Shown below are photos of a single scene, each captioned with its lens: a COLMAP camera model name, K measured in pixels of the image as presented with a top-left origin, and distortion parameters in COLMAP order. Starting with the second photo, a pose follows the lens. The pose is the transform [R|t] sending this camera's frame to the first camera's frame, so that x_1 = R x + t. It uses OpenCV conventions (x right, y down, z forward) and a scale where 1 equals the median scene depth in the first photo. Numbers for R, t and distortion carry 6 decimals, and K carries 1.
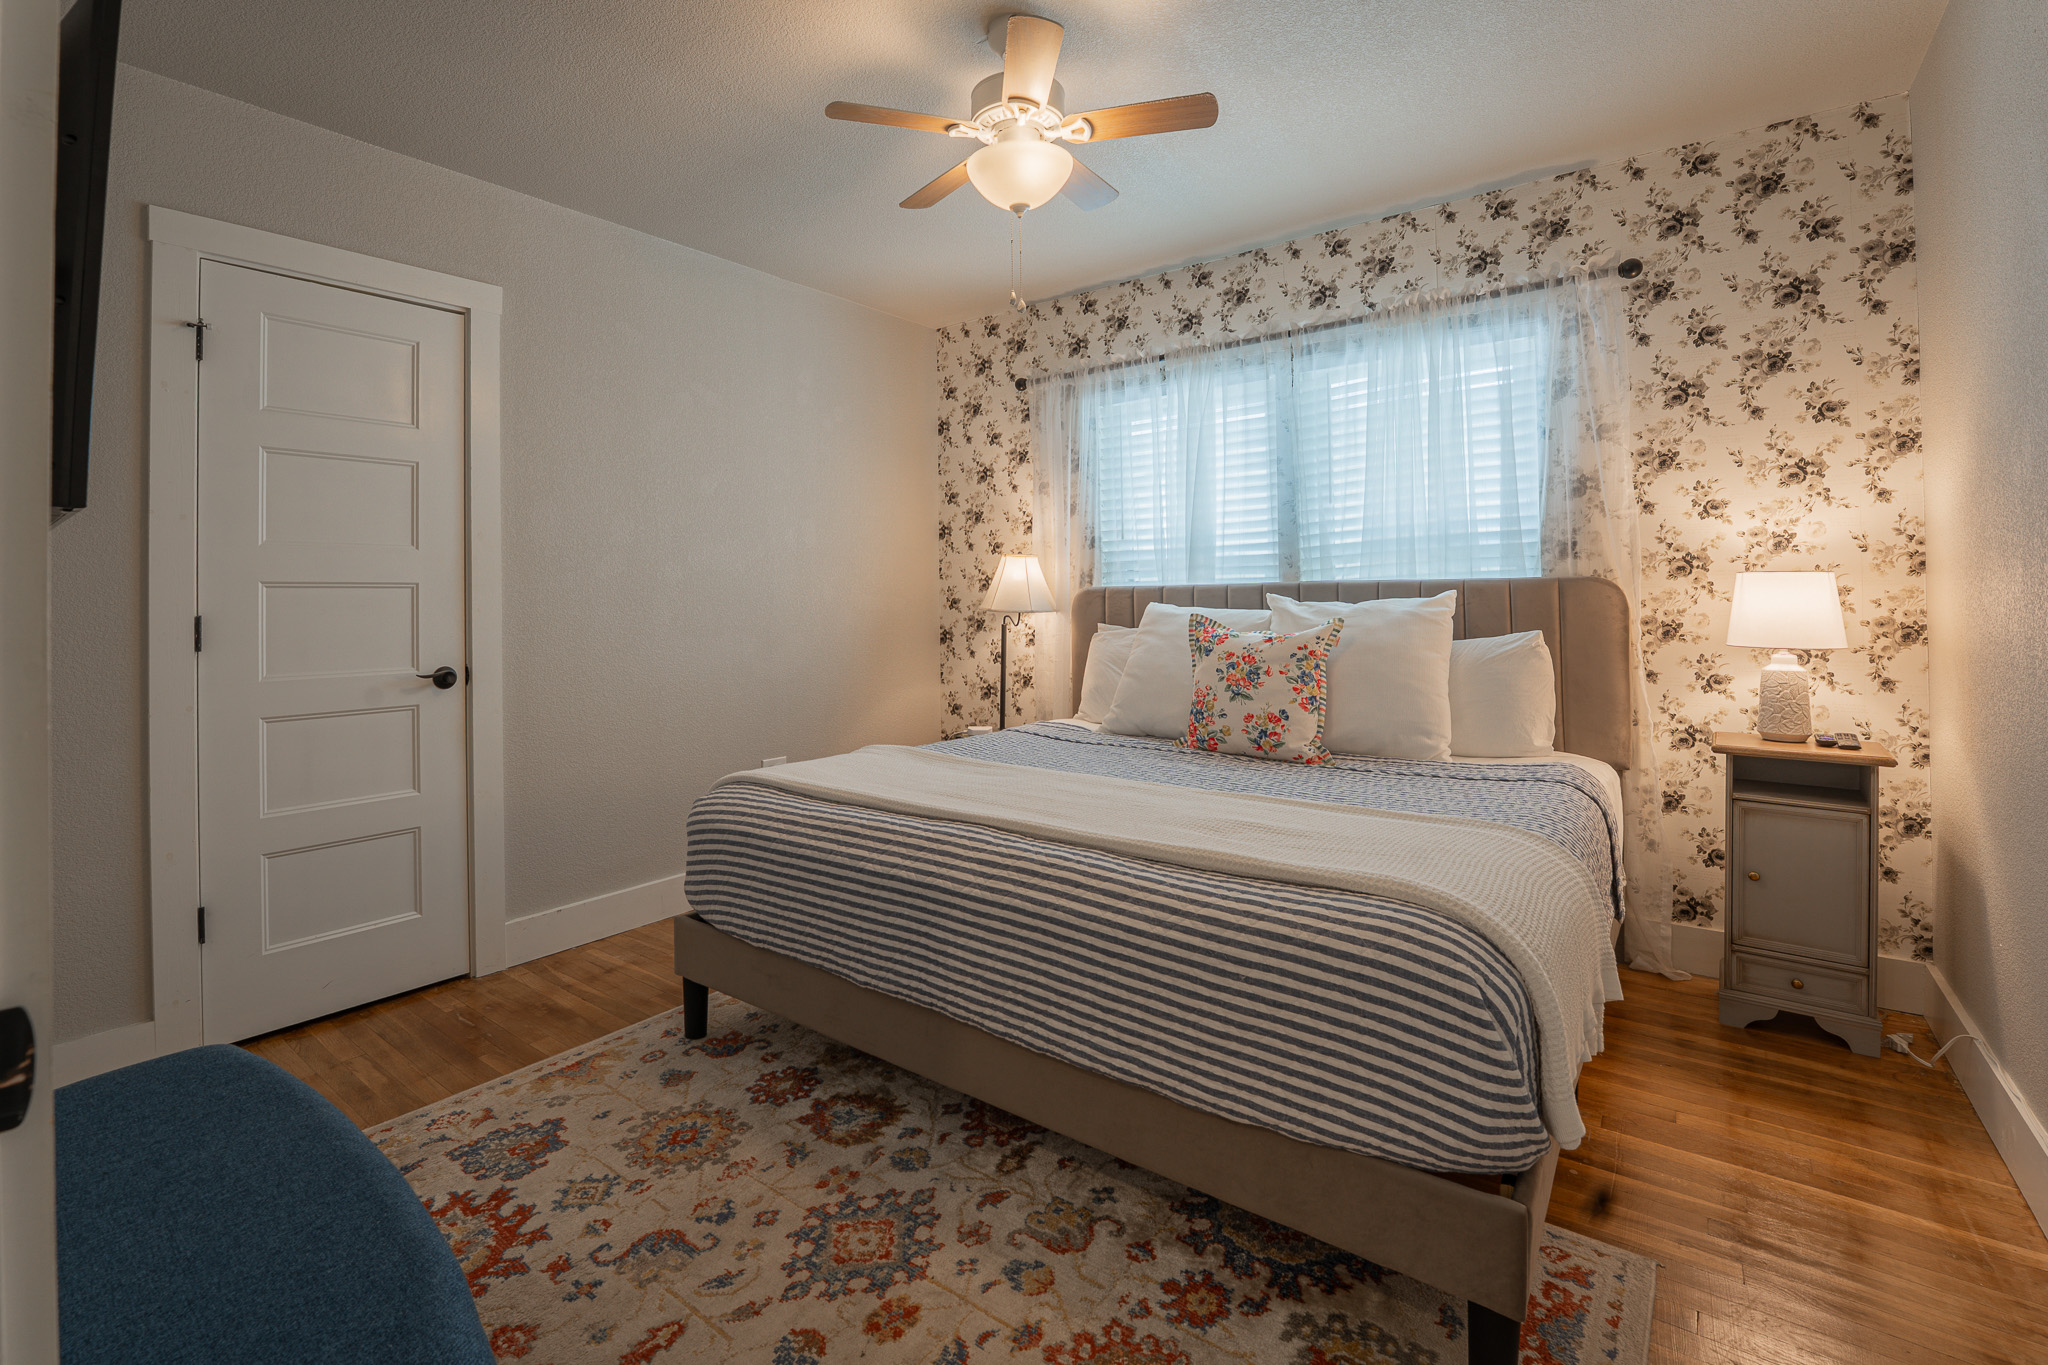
lens RADIAL K [[845.4, 0, 1029.1], [0, 845.4, 595.3], [0, 0, 1]] dist [-0.021185, -0.000040]
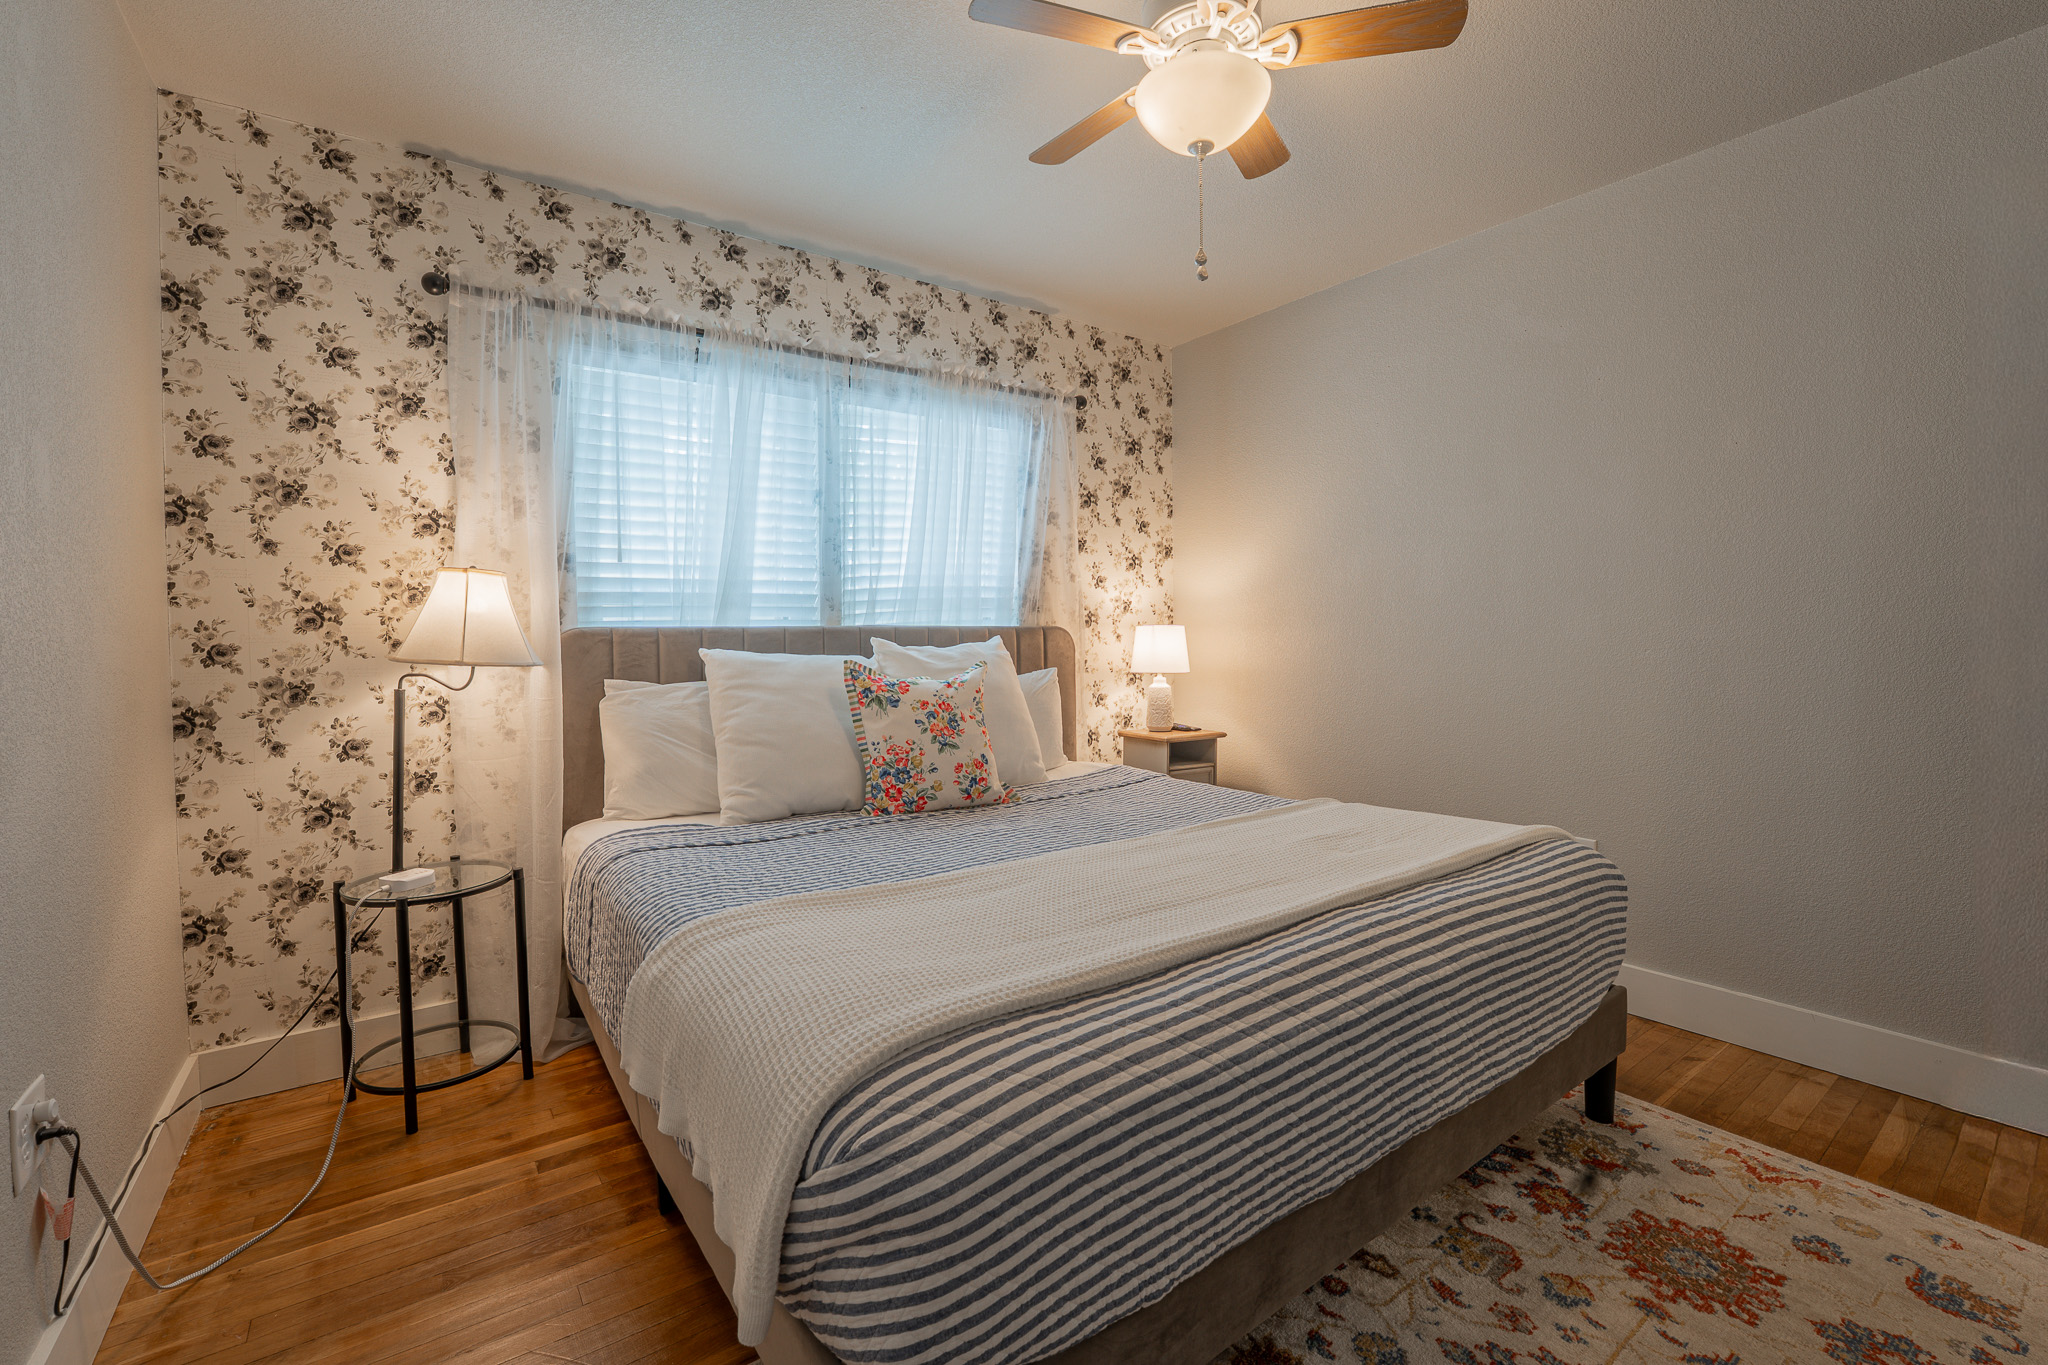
lens RADIAL K [[789.4, 0, 1023.3], [0, 789.4, 661.7], [0, 0, 1]] dist [-0.022210, 0.000570]
pose [[0.378404, -0.020696, 0.925409, -0.487688], [0.001691, 0.999764, 0.021667, 0.006413], [-0.925639, -0.006634, 0.378350, 0.549892]]
